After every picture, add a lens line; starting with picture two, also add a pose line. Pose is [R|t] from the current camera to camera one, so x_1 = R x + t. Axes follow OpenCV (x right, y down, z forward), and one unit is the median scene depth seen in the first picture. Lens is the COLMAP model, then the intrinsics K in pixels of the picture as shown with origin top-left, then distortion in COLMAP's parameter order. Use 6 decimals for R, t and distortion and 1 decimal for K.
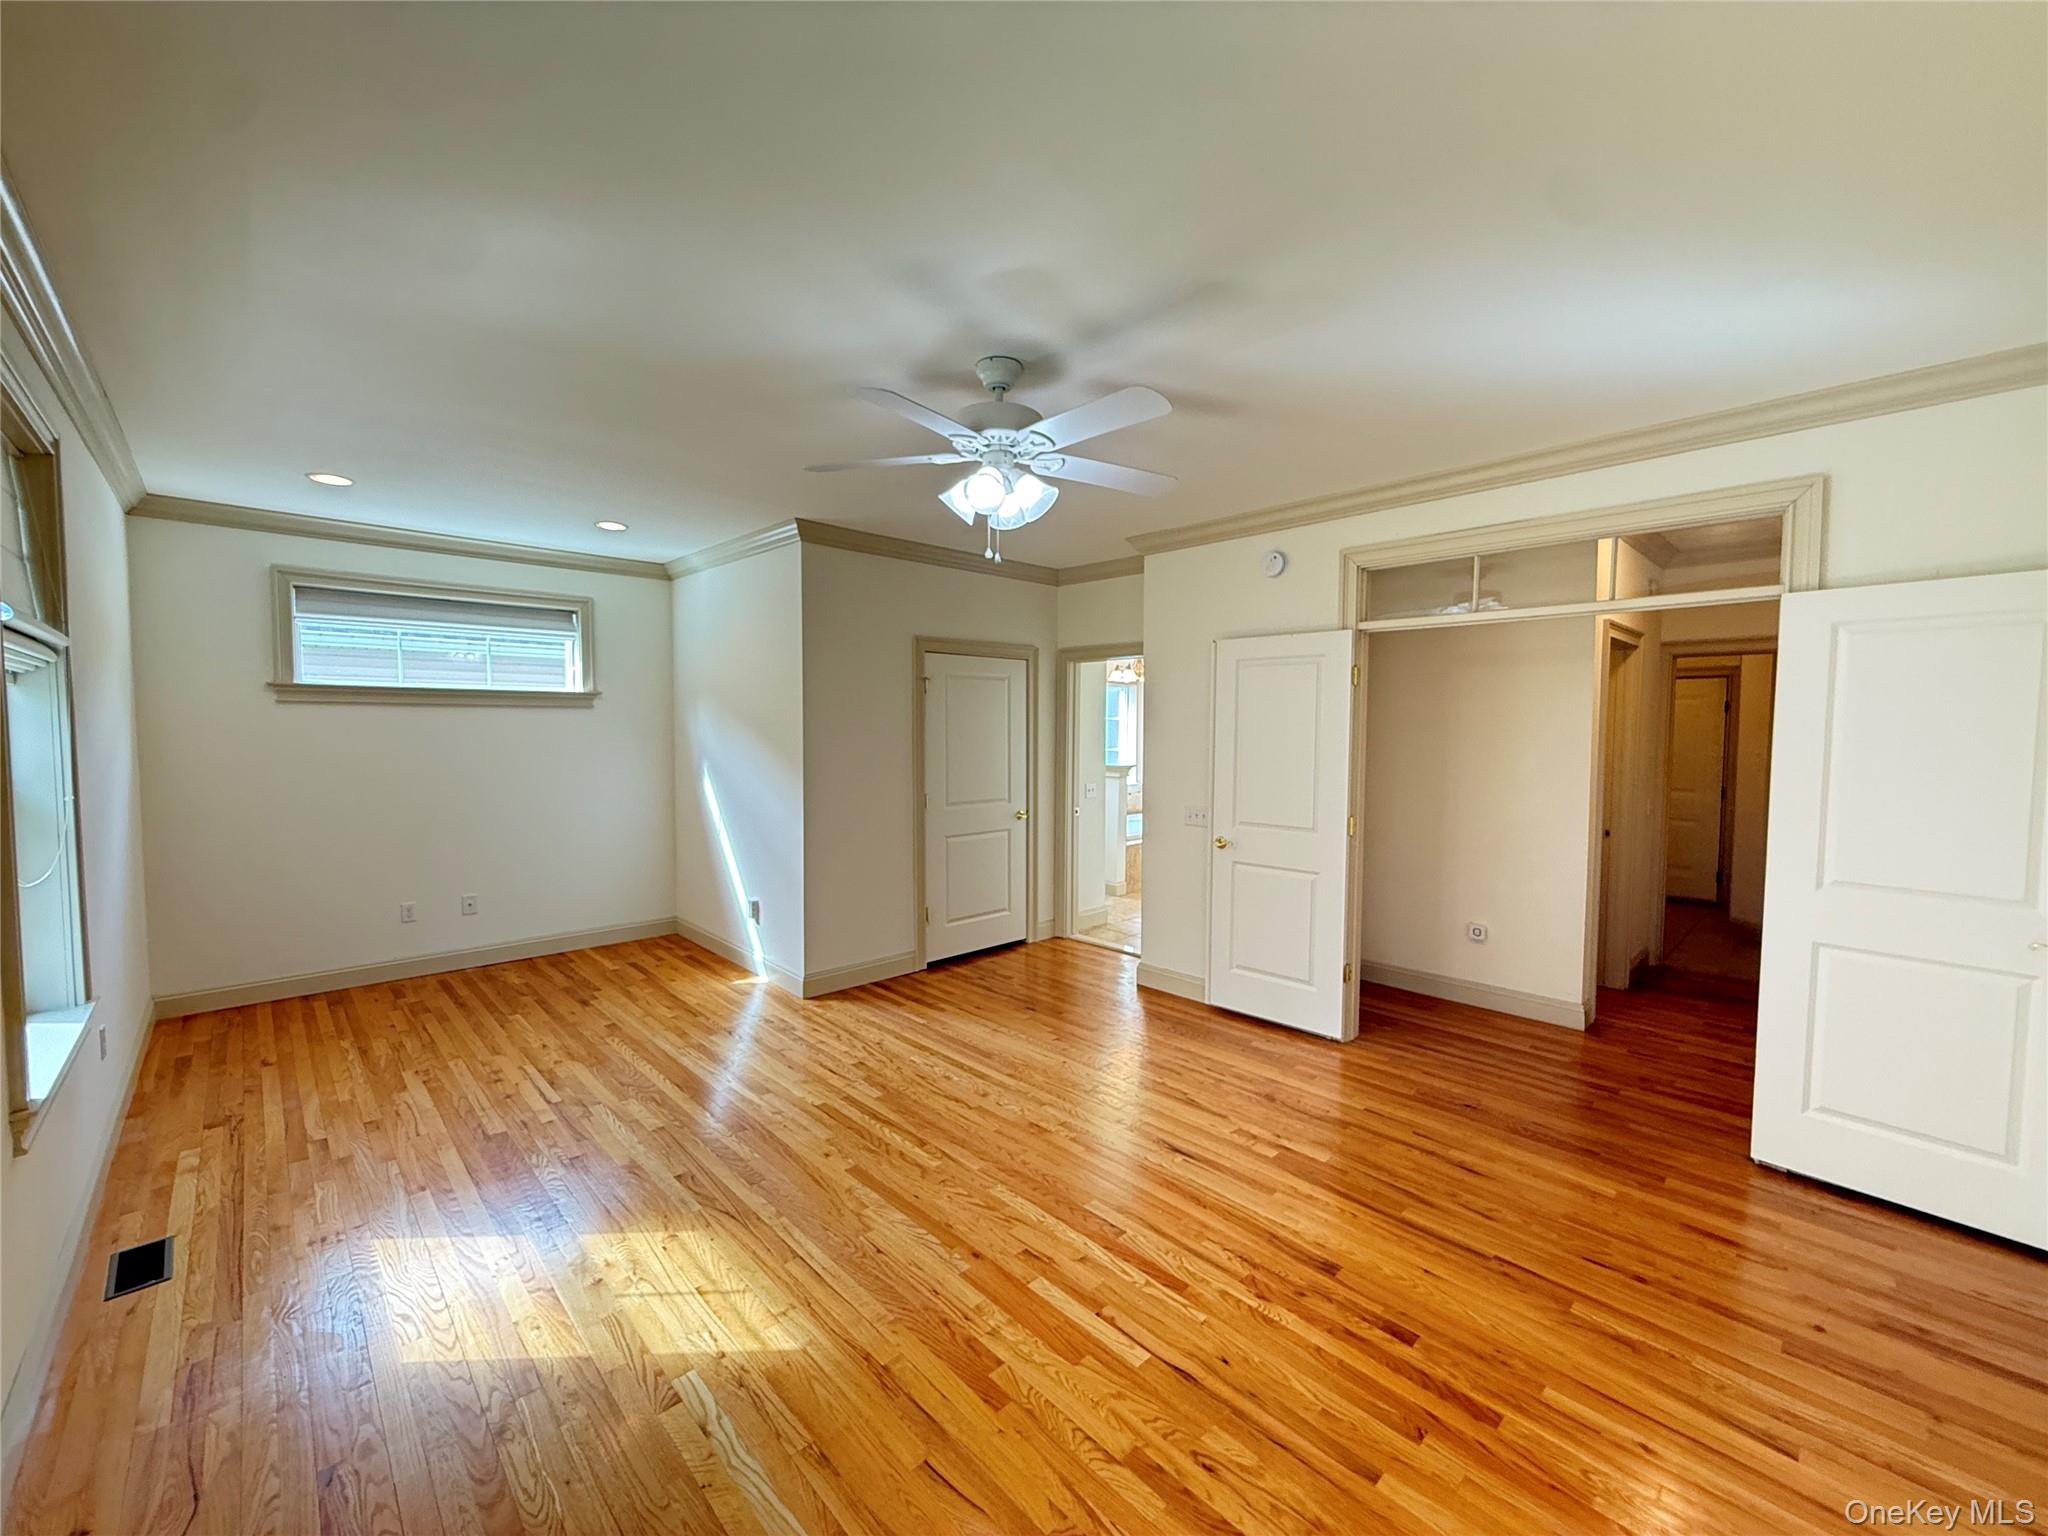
lens RADIAL K [[816.5, 0, 1020.6], [0, 816.5, 765.0], [0, 0, 1]] dist [-0.001774, 0.000501]
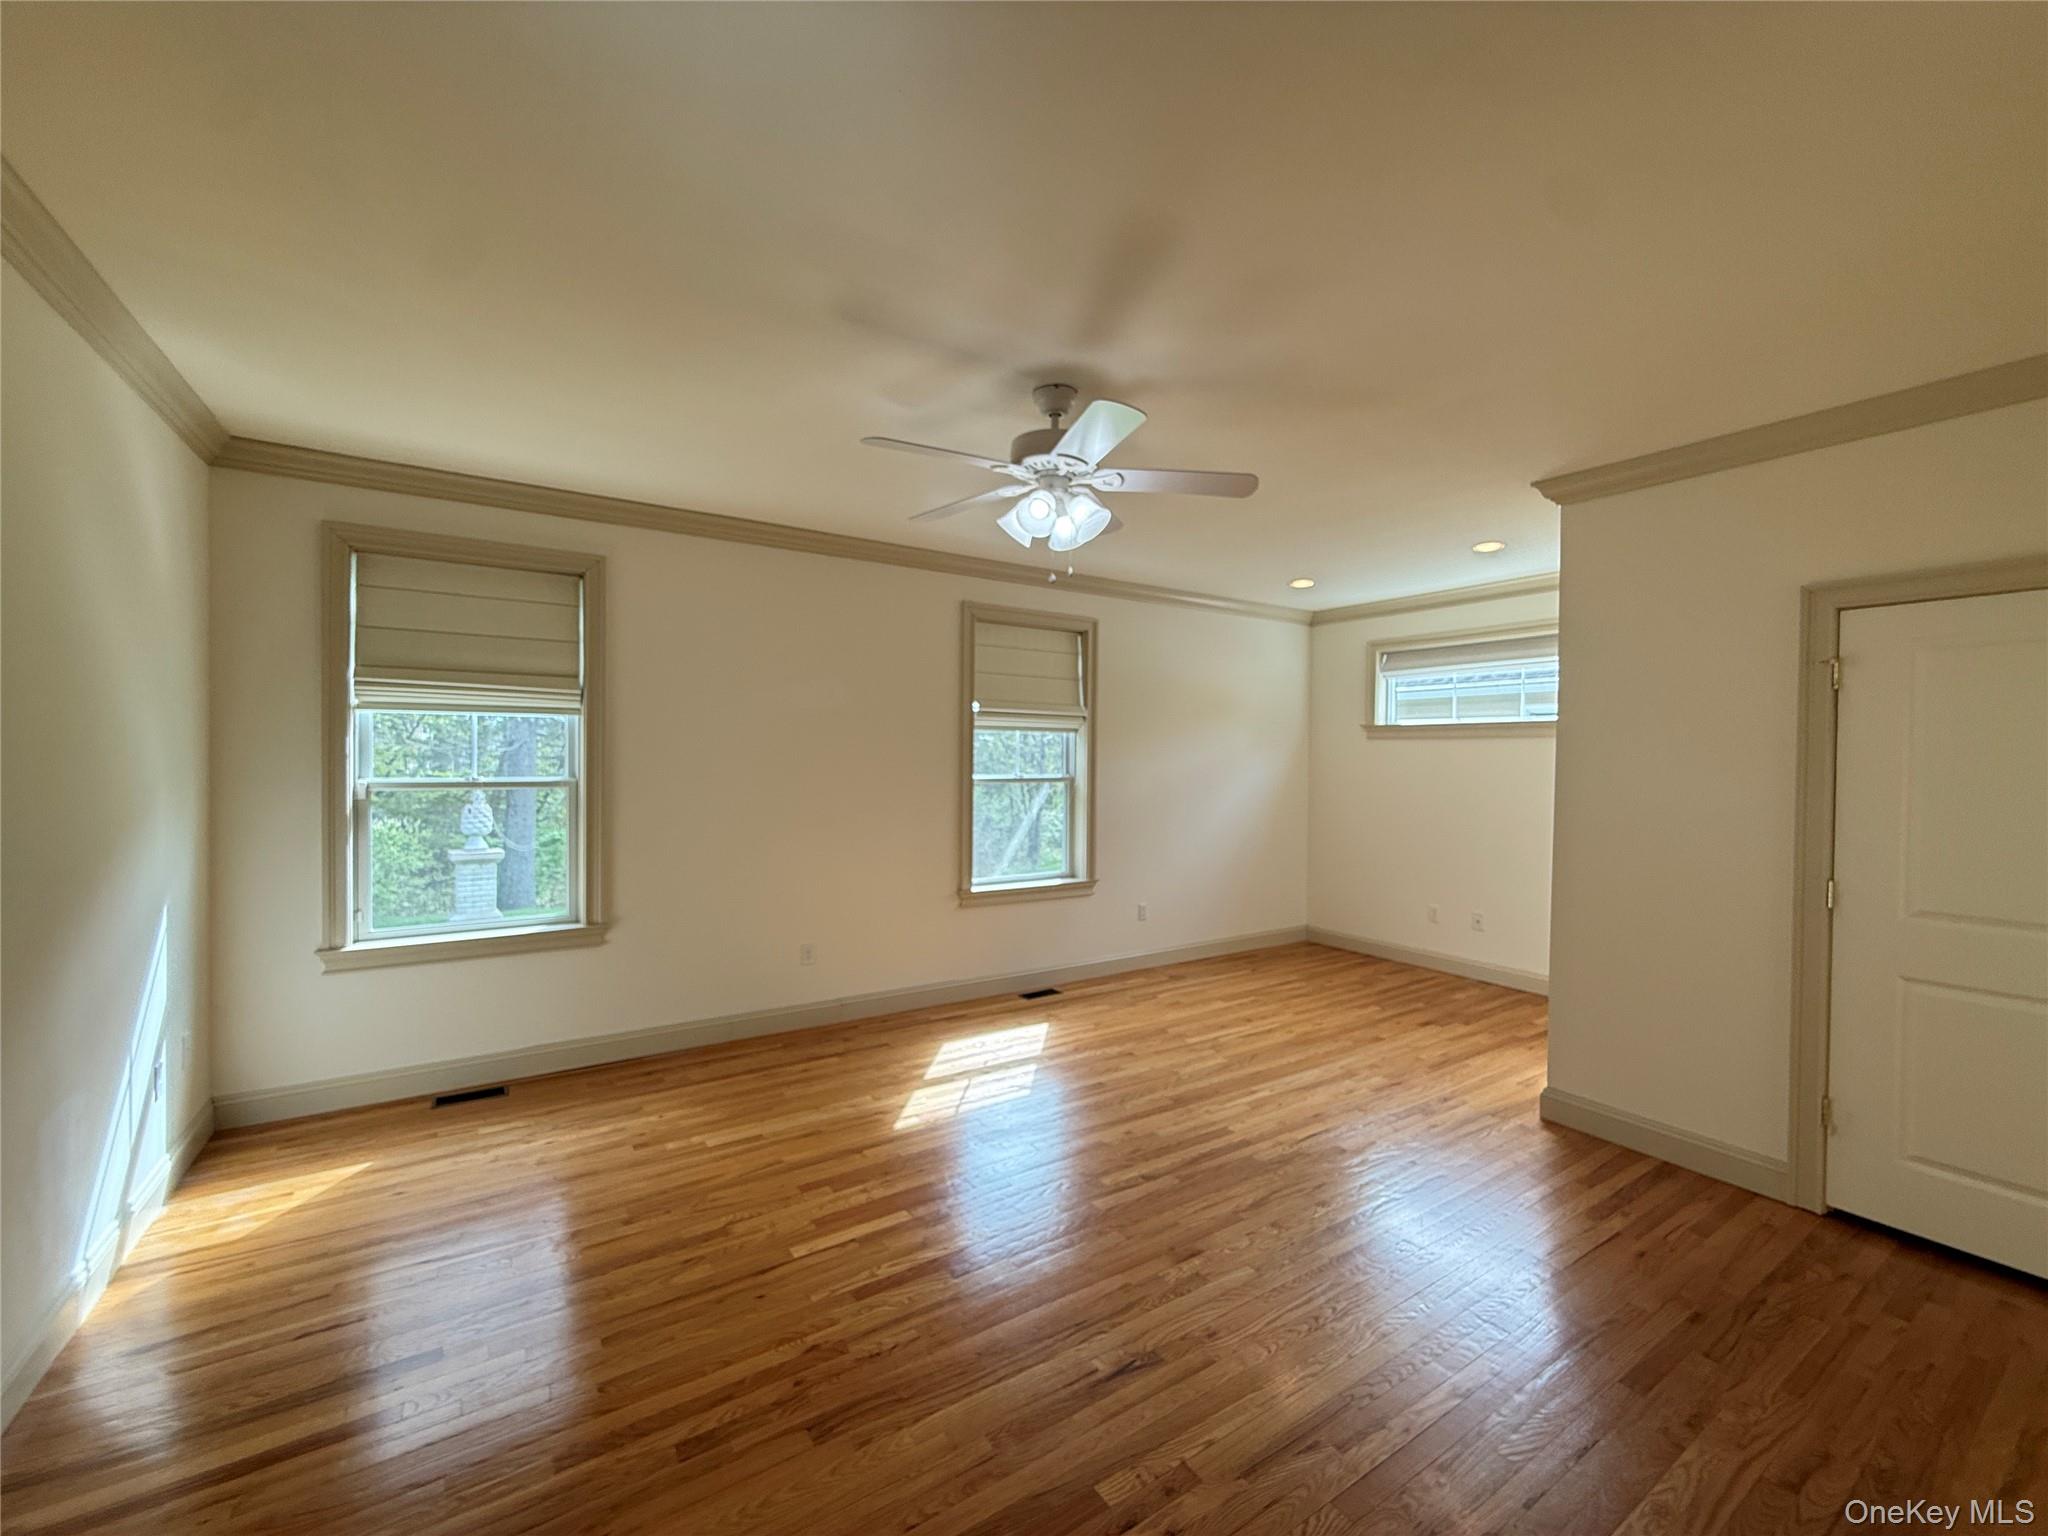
lens RADIAL K [[816.5, 0, 1018.4], [0, 816.5, 763.7], [0, 0, 1]] dist [-0.001774, 0.000501]
pose [[-0.176365, 0.003555, -0.984318, 0.839766], [-0.059420, 0.998131, 0.014251, -0.028326], [0.982530, 0.061001, -0.175824, 0.973285]]
